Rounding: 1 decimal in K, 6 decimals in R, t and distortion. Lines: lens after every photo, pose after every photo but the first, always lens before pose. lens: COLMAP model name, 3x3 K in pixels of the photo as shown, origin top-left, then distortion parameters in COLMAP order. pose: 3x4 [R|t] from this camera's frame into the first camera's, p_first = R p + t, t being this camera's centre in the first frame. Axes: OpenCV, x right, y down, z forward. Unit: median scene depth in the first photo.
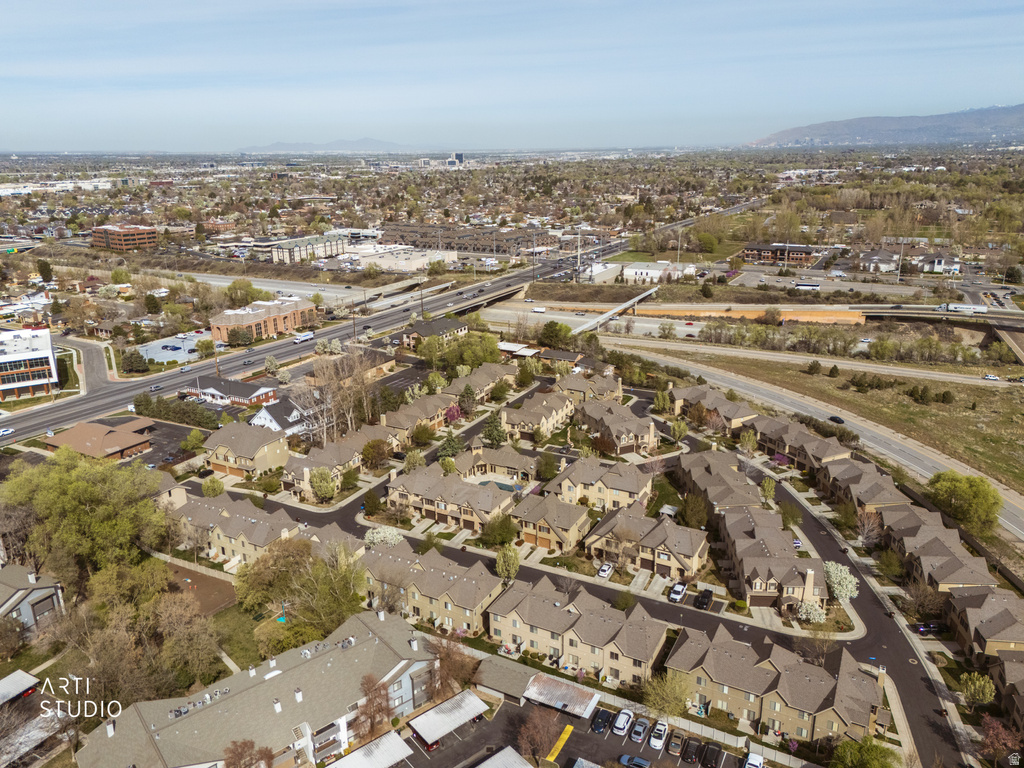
lens RADIAL K [[750.8, 0, 515.3], [0, 750.8, 383.4], [0, 0, 1]] dist [0.086700, -0.087988]
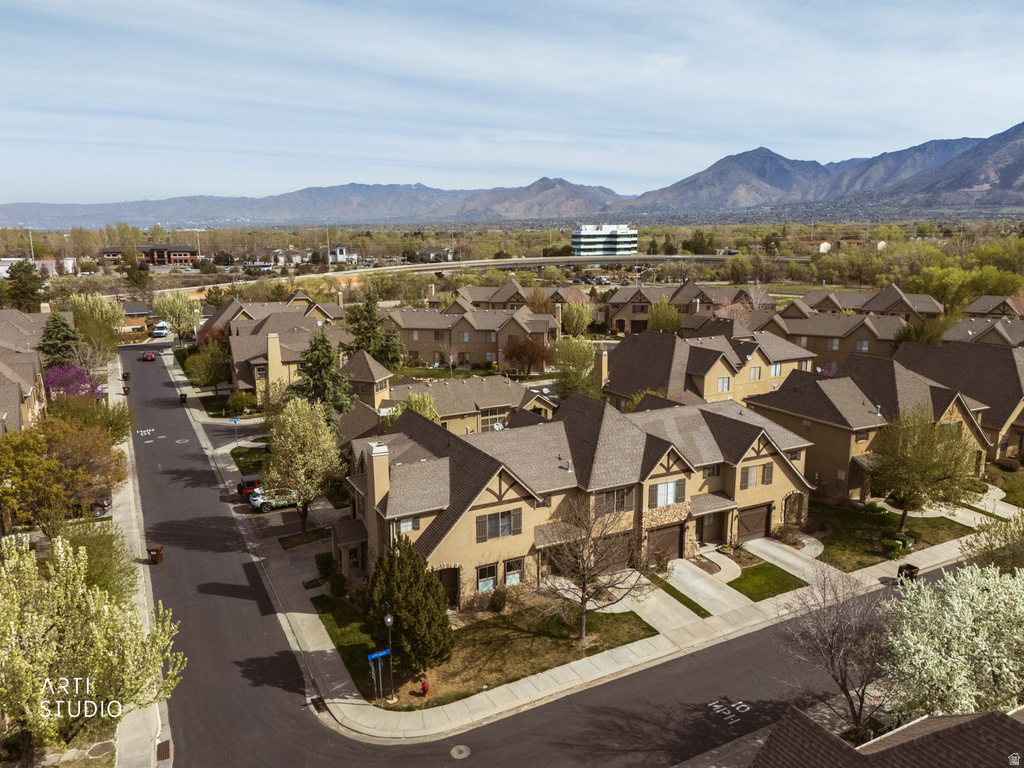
lens RADIAL K [[752.4, 0, 515.1], [0, 752.4, 385.4], [0, 0, 1]] dist [0.084222, -0.092402]
pose [[0.562219, -0.157539, 0.811845, -0.279814], [0.244642, 0.969433, 0.018700, 0.092464], [-0.789975, 0.188098, 0.583574, 0.745949]]
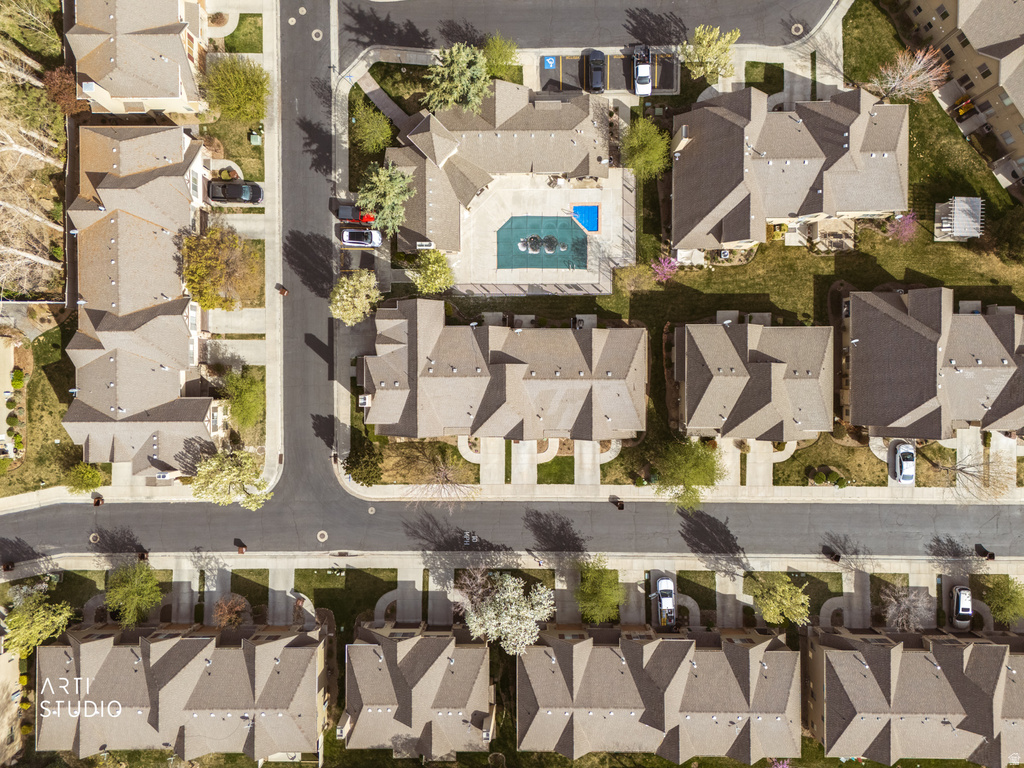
lens RADIAL K [[750.8, 0, 515.3], [0, 750.8, 383.4], [0, 0, 1]] dist [0.086700, -0.087988]
pose [[0.882901, -0.469549, -0.003208, -0.072353], [0.145290, 0.266680, 0.952771, -0.245148], [-0.446517, -0.841668, 0.303673, 0.750278]]
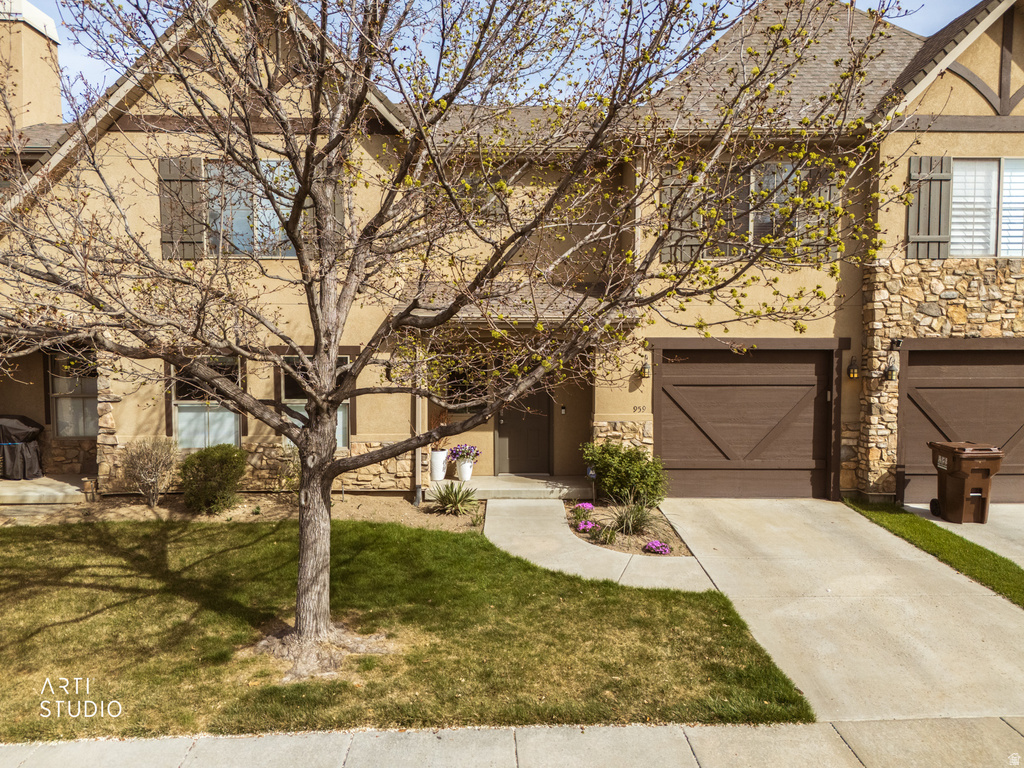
lens RADIAL K [[750.8, 0, 515.3], [0, 750.8, 383.4], [0, 0, 1]] dist [0.086700, -0.087988]
pose [[0.872544, -0.012787, 0.488368, -0.139686], [0.134405, 0.967364, -0.214806, 0.156777], [-0.469683, 0.253066, 0.845787, 0.817613]]
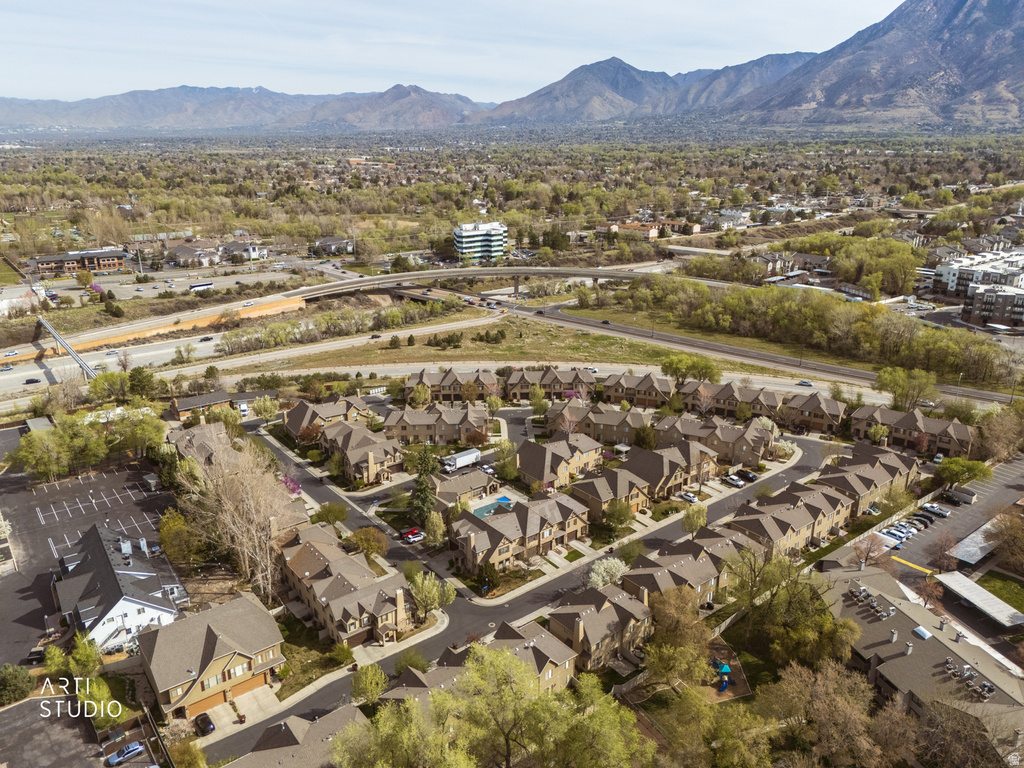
lens RADIAL K [[752.4, 0, 515.1], [0, 752.4, 385.4], [0, 0, 1]] dist [0.084222, -0.092402]
pose [[0.404173, -0.277078, 0.871706, -0.719505], [0.274378, 0.945854, 0.173429, -0.145476], [-0.872560, 0.169082, 0.458313, 0.497432]]
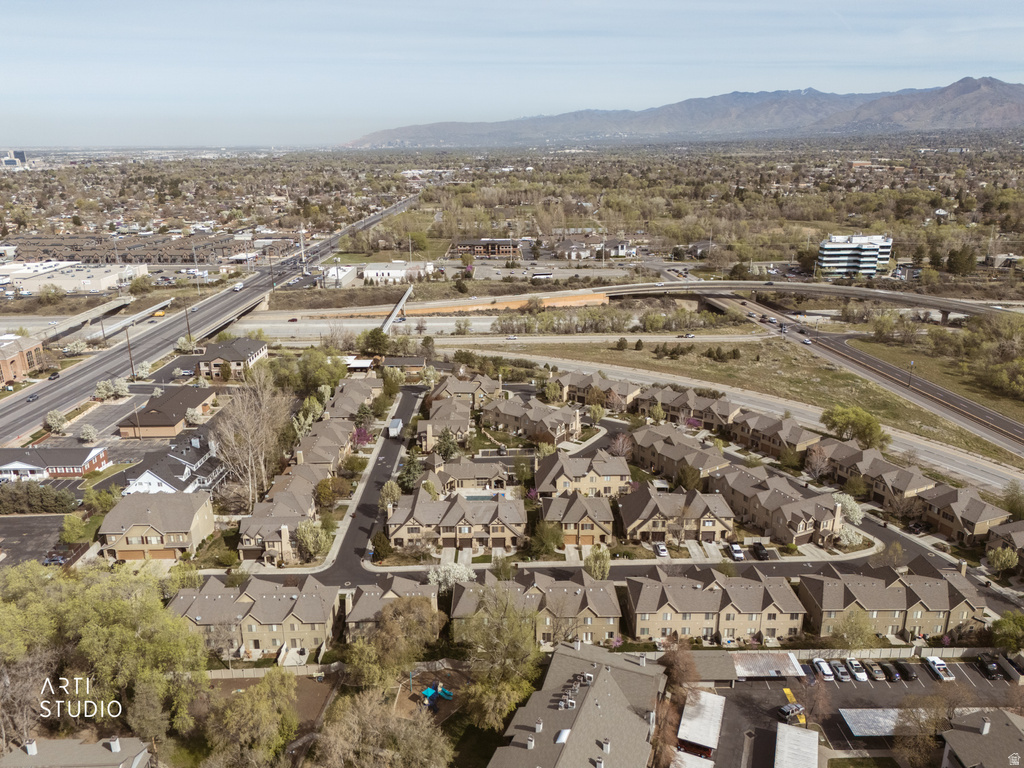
lens RADIAL K [[750.8, 0, 515.3], [0, 750.8, 383.4], [0, 0, 1]] dist [0.086700, -0.087988]
pose [[0.876700, -0.141664, 0.459706, -0.376461], [0.141826, 0.989294, 0.034387, -0.033319], [-0.459655, 0.035051, 0.887405, 0.117337]]
